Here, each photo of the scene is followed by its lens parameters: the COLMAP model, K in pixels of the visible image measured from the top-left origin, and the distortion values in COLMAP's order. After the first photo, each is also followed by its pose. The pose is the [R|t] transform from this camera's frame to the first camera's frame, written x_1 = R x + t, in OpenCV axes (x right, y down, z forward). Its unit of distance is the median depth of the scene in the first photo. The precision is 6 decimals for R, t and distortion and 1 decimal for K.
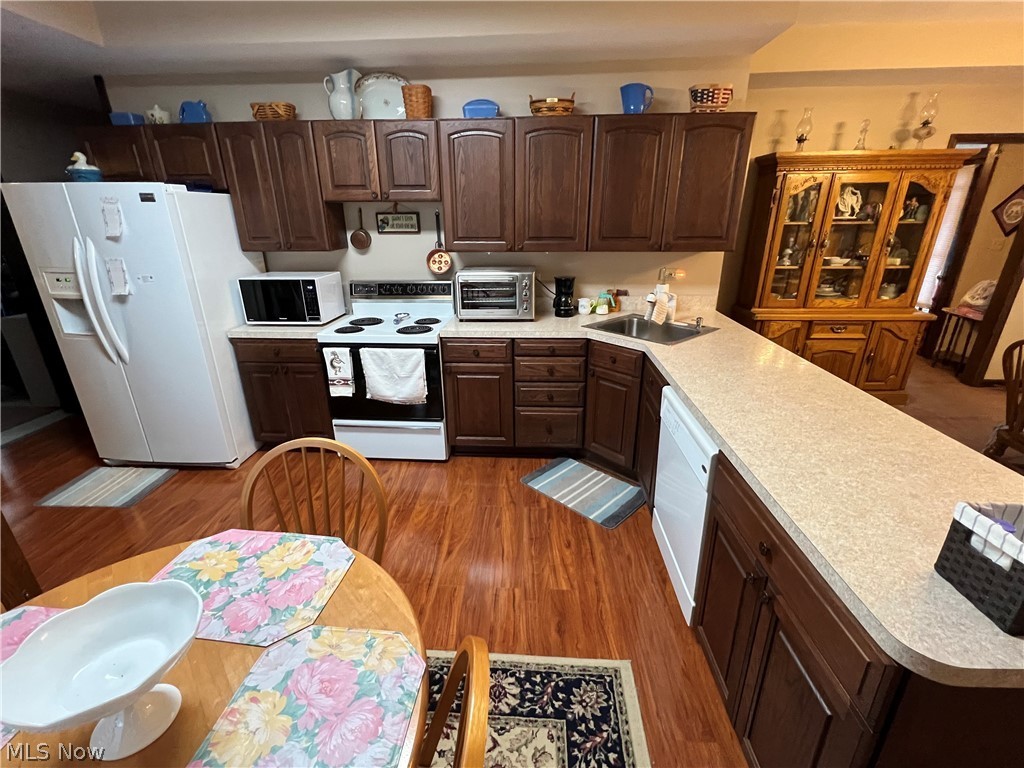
lens RADIAL K [[450.5, 0, 505.8], [0, 450.5, 378.9], [0, 0, 1]] dist [0.003939, -0.001077]
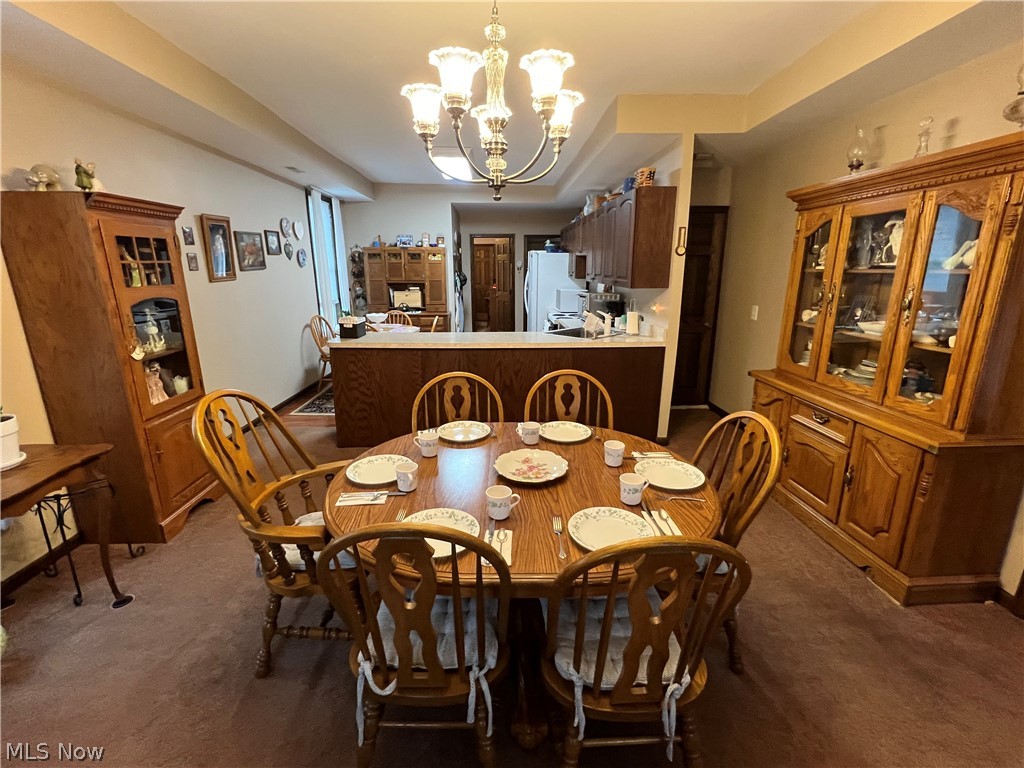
lens RADIAL K [[450.5, 0, 510.4], [0, 450.5, 381.1], [0, 0, 1]] dist [0.003939, -0.001077]
pose [[0.095515, 0.251916, -0.963024, 1.733741], [-0.339502, 0.917684, 0.206383, -0.185593], [0.935743, 0.307236, 0.173178, 0.525971]]
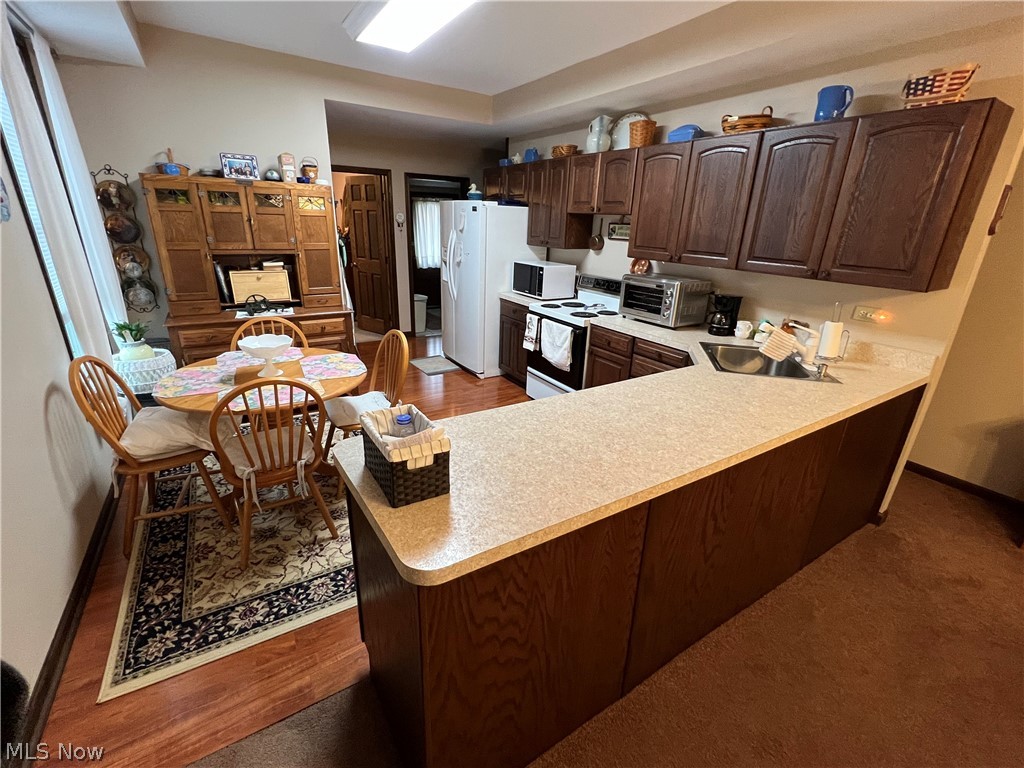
lens RADIAL K [[450.5, 0, 508.6], [0, 450.5, 378.9], [0, 0, 1]] dist [0.003939, -0.001077]
pose [[0.584445, 0.297510, -0.754925, 0.681664], [-0.310649, 0.941517, 0.130547, -0.038828], [0.749614, 0.158219, 0.642686, 0.056473]]
